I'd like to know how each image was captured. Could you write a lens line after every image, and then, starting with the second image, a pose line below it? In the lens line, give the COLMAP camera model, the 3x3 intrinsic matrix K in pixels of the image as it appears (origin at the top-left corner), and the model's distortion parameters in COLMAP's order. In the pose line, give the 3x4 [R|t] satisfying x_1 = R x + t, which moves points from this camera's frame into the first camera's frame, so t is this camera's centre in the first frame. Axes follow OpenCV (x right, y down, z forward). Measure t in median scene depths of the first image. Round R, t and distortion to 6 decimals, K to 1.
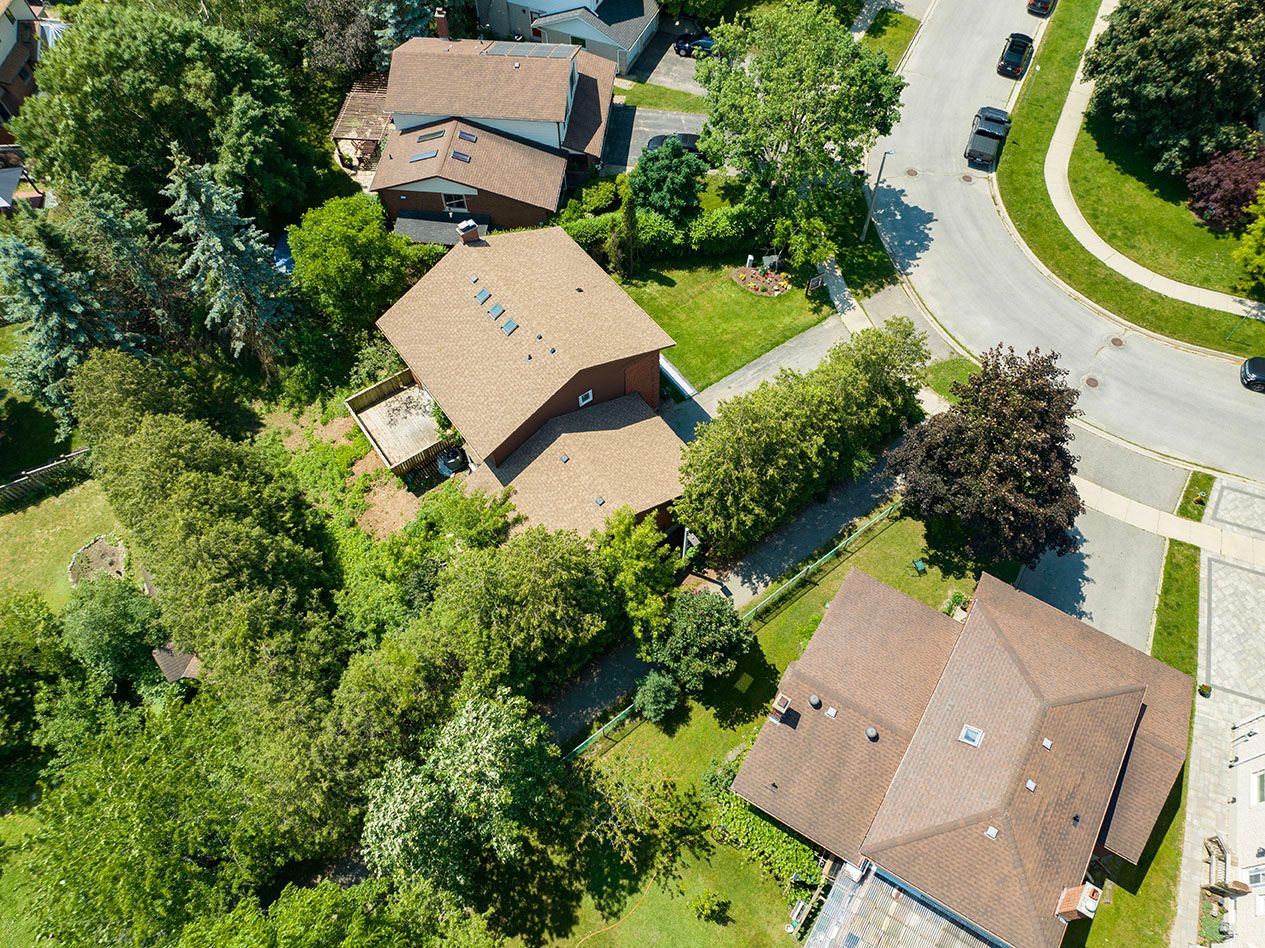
lens RADIAL K [[892.0, 0, 630.3], [0, 892.0, 471.6], [0, 0, 1]] dist [-0.063900, 0.033158]
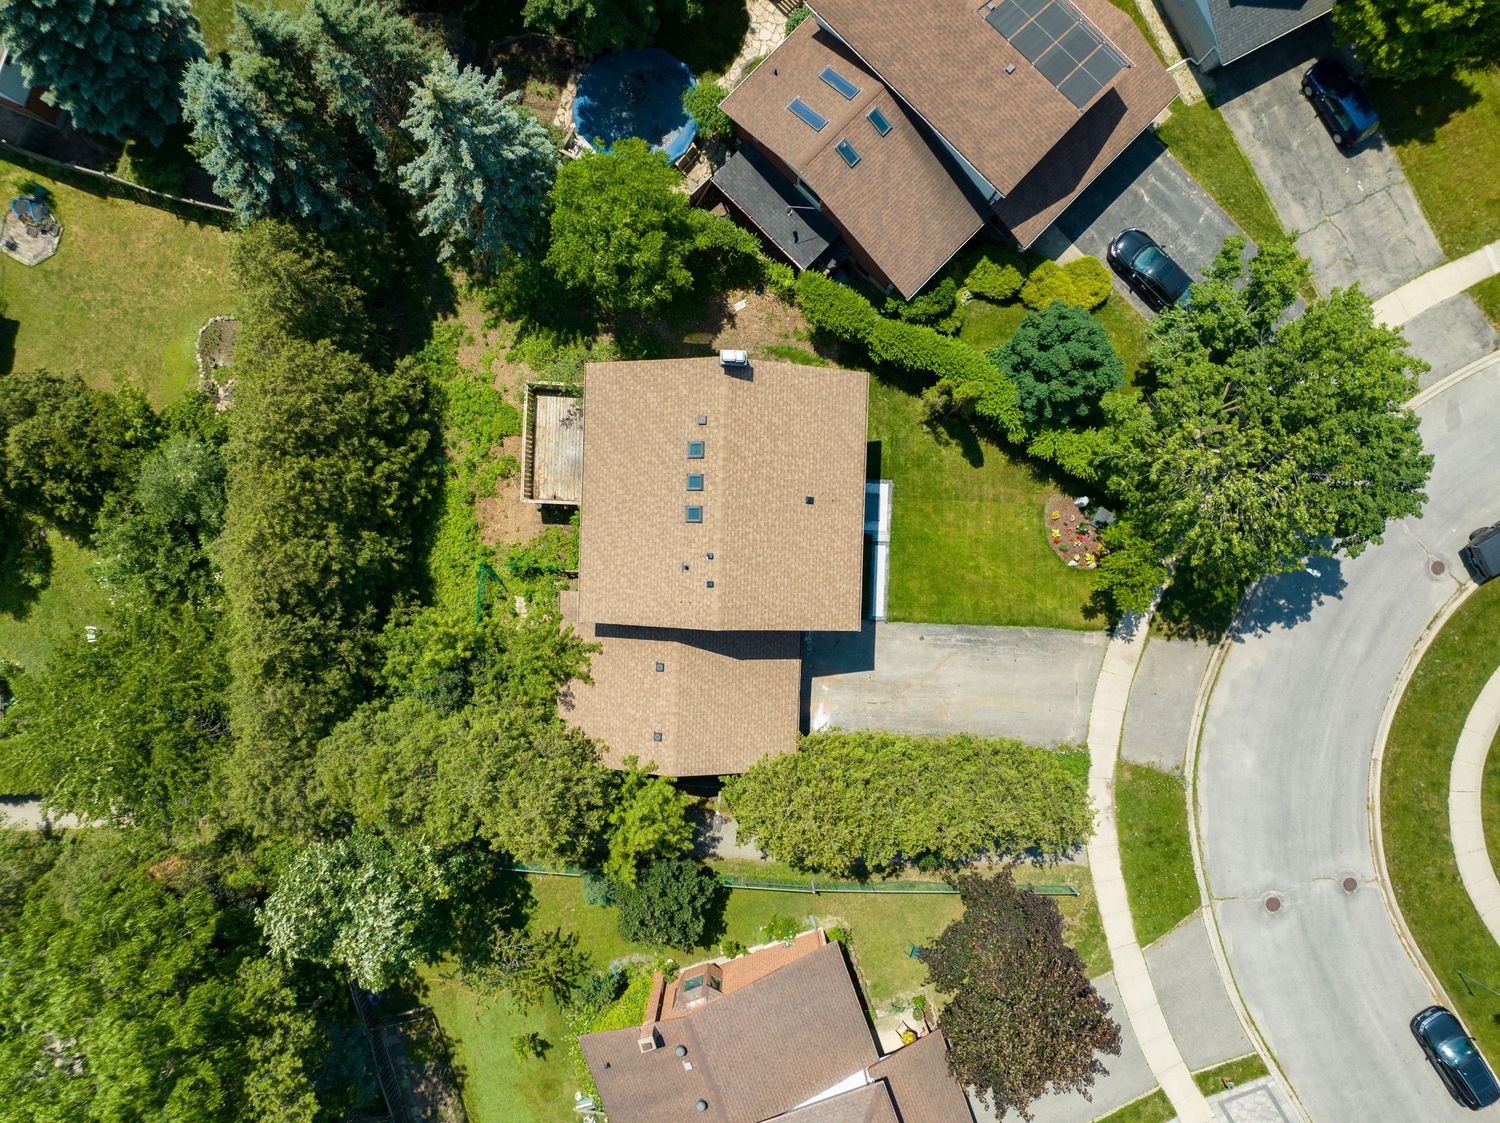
lens RADIAL K [[1057.7, 0, 747.4], [0, 1057.7, 558.6], [0, 0, 1]] dist [-0.063900, 0.033158]
pose [[0.782859, 0.621875, 0.020073, -0.072896], [-0.537406, 0.659561, 0.525522, -0.524984], [0.313570, -0.422197, 0.850543, 0.150492]]
